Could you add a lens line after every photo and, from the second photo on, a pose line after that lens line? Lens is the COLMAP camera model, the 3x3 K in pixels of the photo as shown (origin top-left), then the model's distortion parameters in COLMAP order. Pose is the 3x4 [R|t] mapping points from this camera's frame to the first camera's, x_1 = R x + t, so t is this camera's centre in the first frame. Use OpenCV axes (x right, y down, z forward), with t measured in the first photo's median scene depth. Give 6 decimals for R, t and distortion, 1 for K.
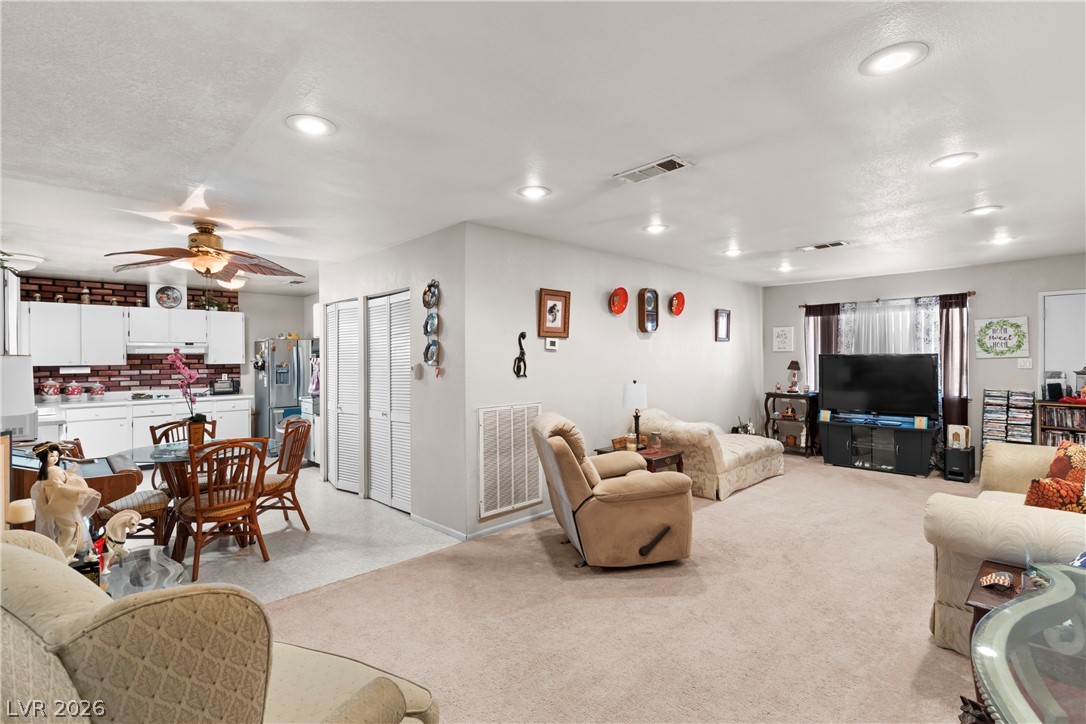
lens RADIAL K [[513.0, 0, 543.7], [0, 513.0, 359.1], [0, 0, 1]] dist [0.000749, 0.001358]
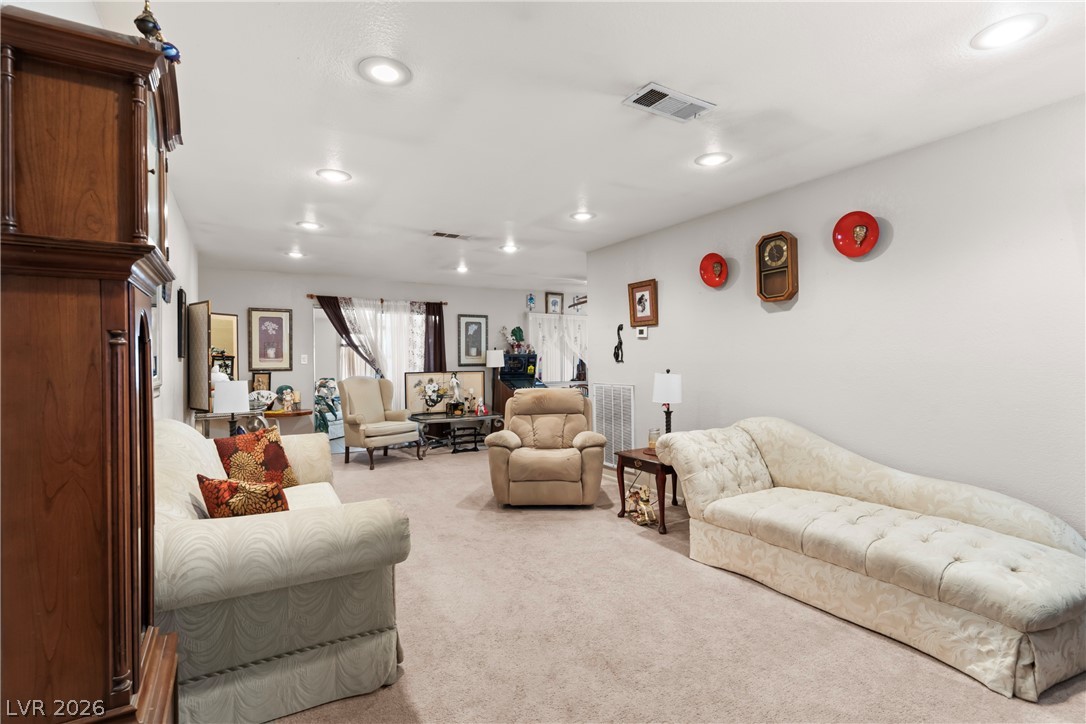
lens RADIAL K [[513.0, 0, 543.7], [0, 513.0, 359.1], [0, 0, 1]] dist [0.000749, 0.001358]
pose [[-0.238730, 0.008843, -0.971046, 0.776137], [0.011341, 0.999916, 0.006318, 0.012170], [0.971020, -0.009505, -0.238810, 0.740691]]
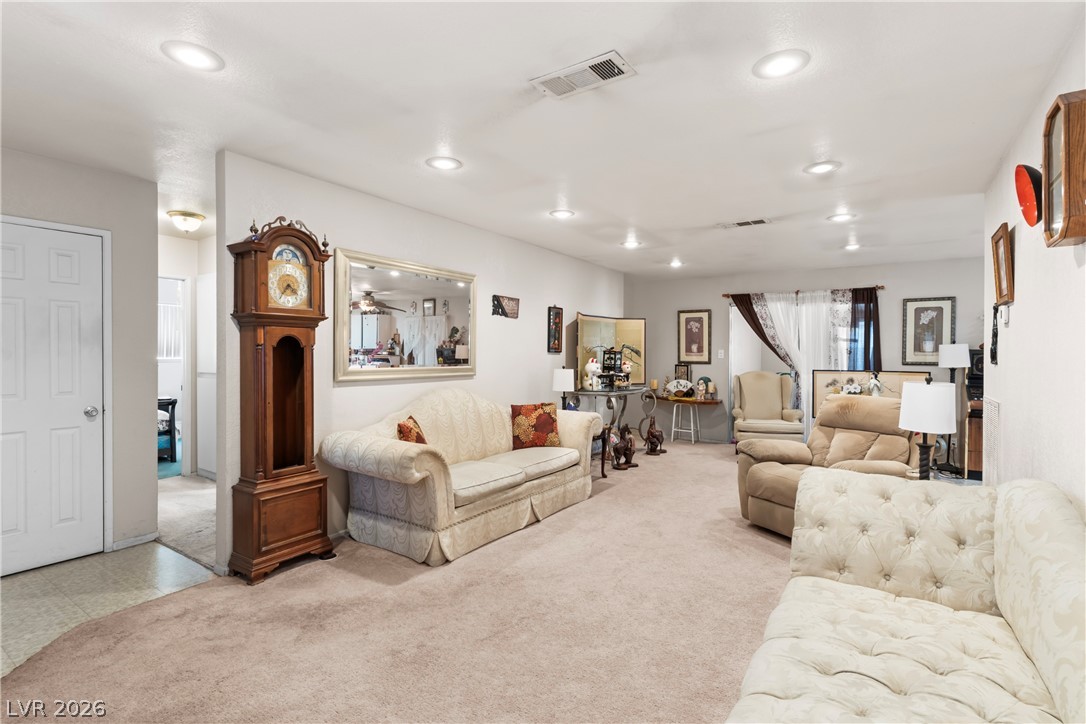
lens RADIAL K [[513.0, 0, 543.7], [0, 513.0, 359.1], [0, 0, 1]] dist [0.000749, 0.001358]
pose [[-0.979399, 0.004172, -0.201890, 0.494253], [0.002071, 0.999941, 0.010621, 0.012013], [0.201922, 0.009984, -0.979351, 1.059114]]
